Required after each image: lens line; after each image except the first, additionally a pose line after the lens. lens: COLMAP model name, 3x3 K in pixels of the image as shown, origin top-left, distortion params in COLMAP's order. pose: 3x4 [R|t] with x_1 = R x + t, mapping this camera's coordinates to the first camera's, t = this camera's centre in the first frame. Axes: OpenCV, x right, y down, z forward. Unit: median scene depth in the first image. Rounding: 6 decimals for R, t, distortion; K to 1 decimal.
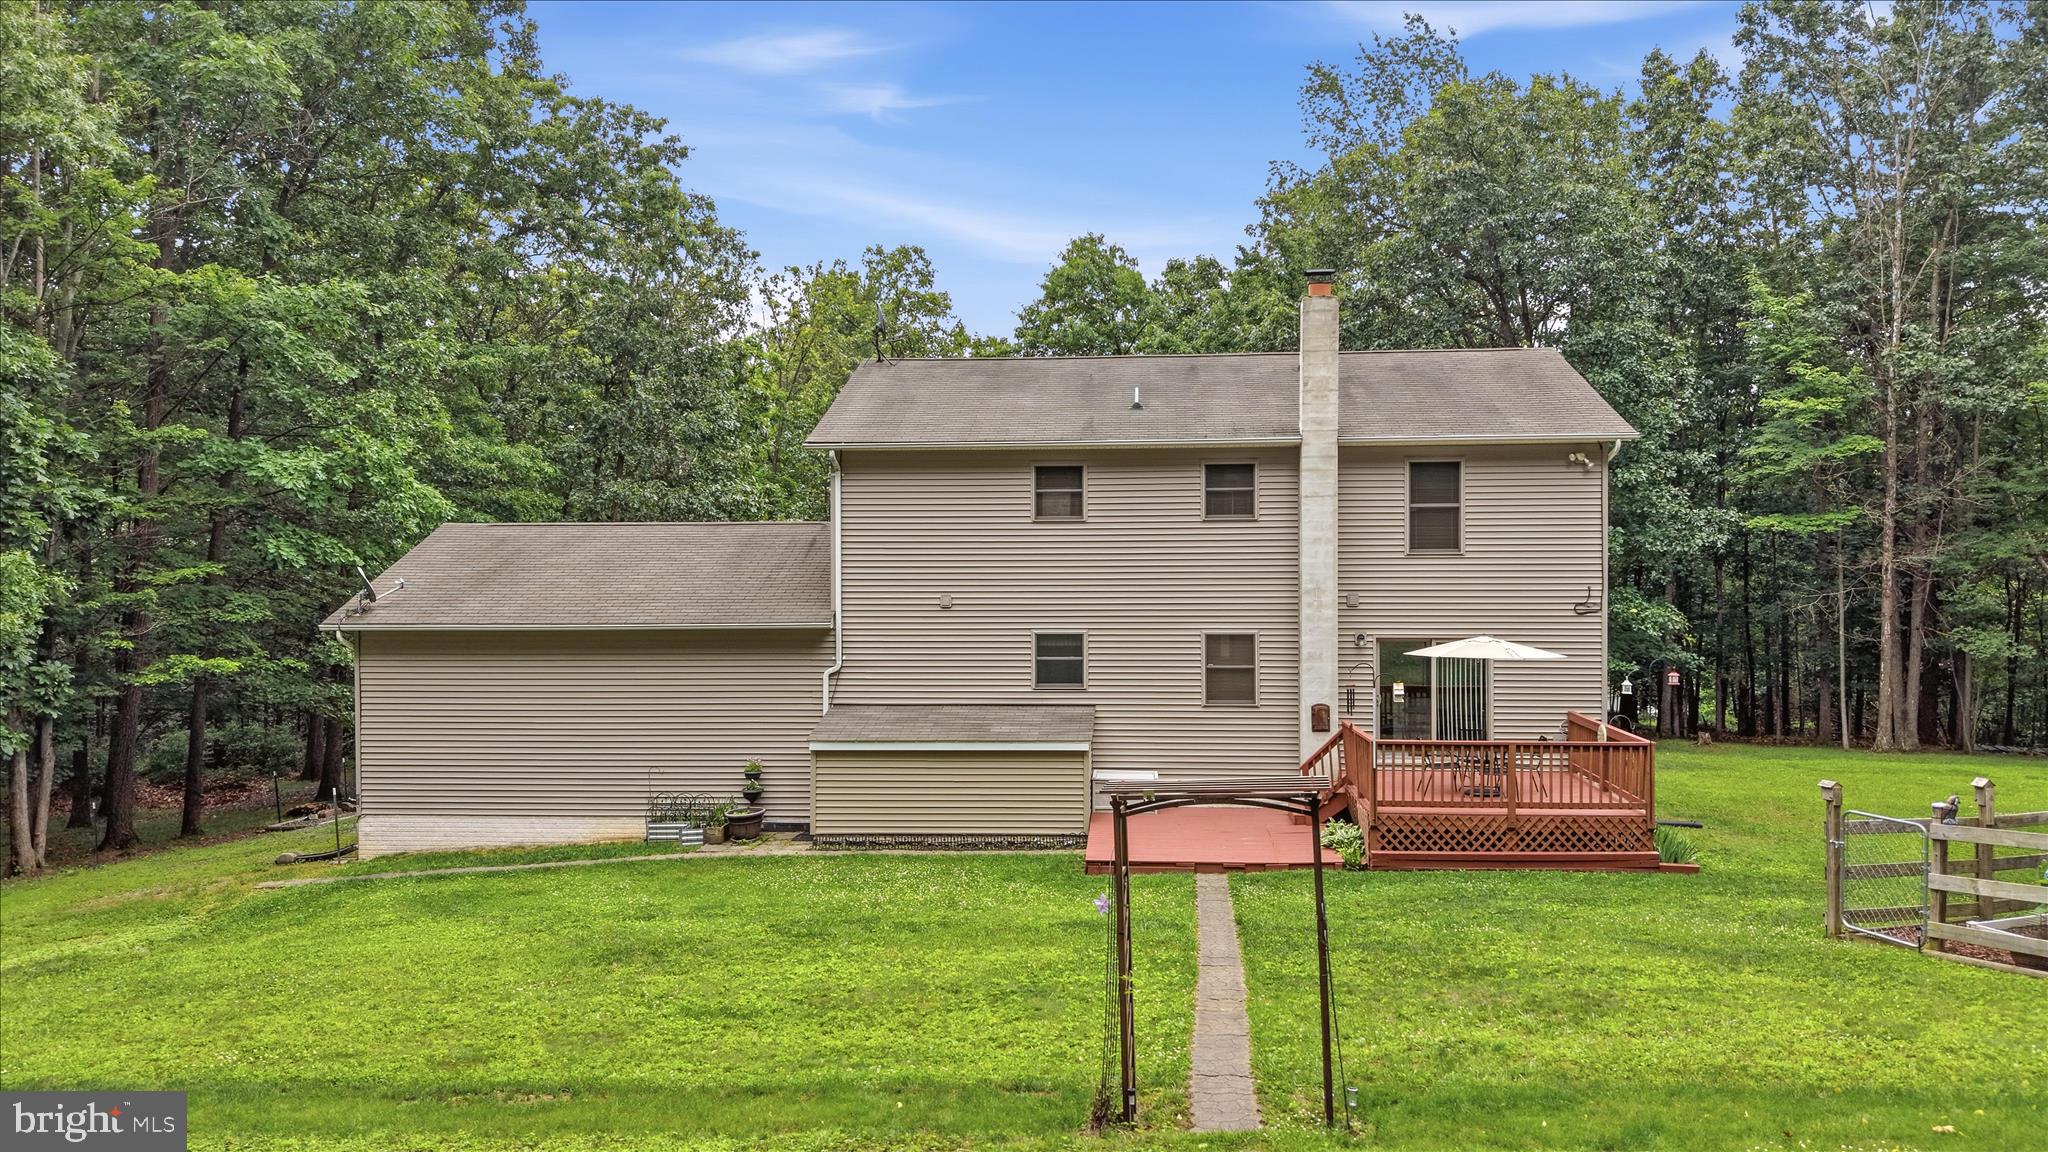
lens RADIAL K [[1249.2, 0, 1024.0], [0, 1249.2, 576.0], [0, 0, 1]] dist [0.065699, -0.091414]
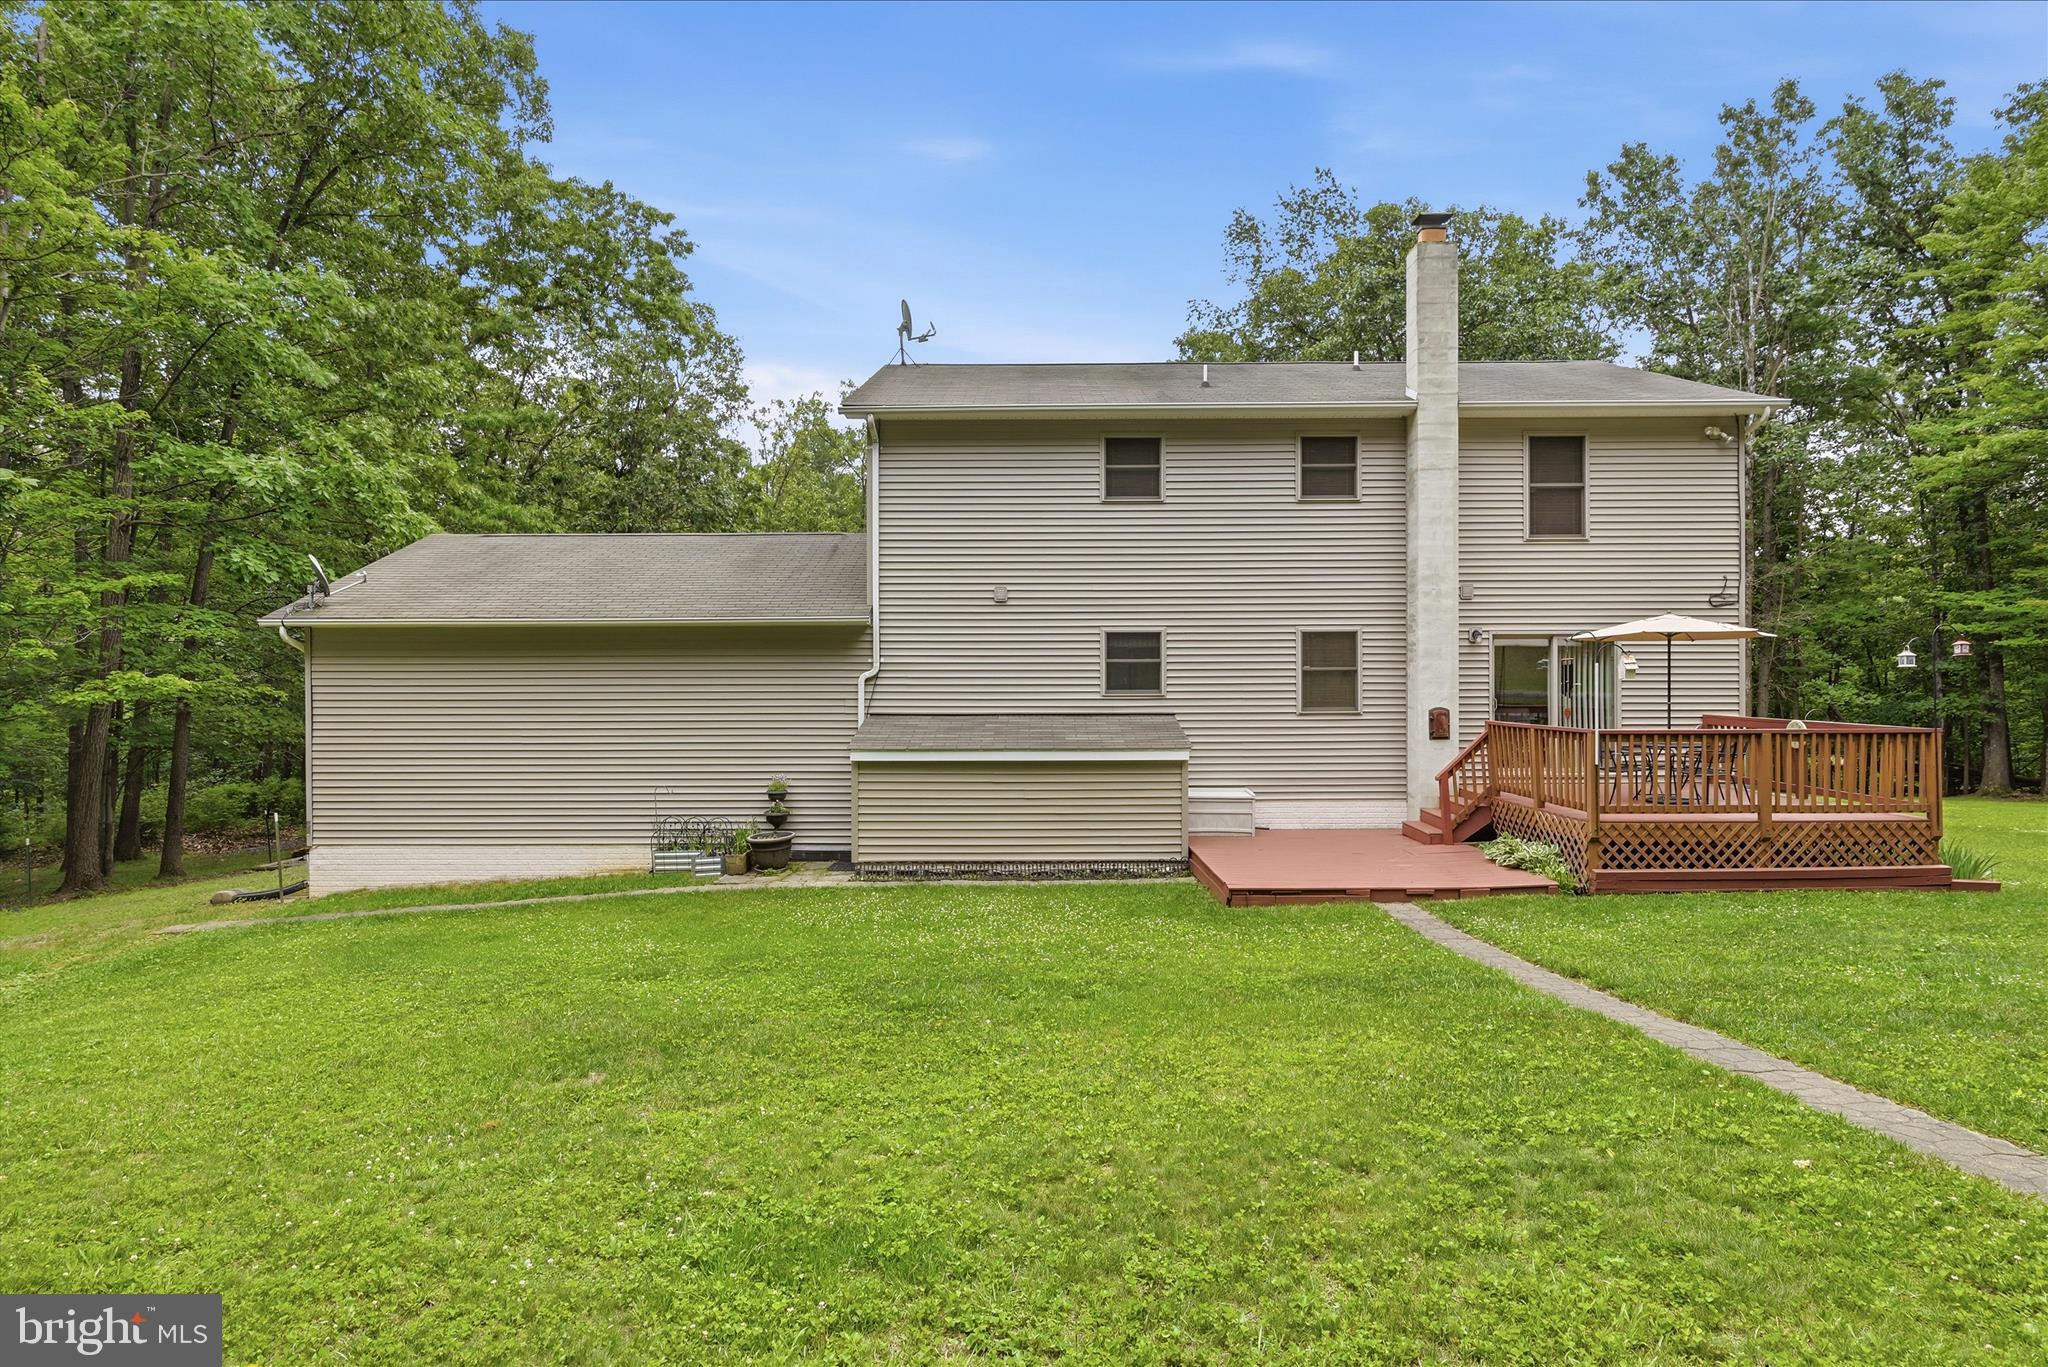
lens RADIAL K [[1009.5, 0, 1021.4], [0, 1009.5, 662.2], [0, 0, 1]] dist [-0.004492, 0.001258]
pose [[0.998249, 0.001283, 0.059140, -0.093795], [-0.000861, 0.999974, -0.007161, 0.074921], [-0.059147, 0.007097, 0.998224, 0.313271]]
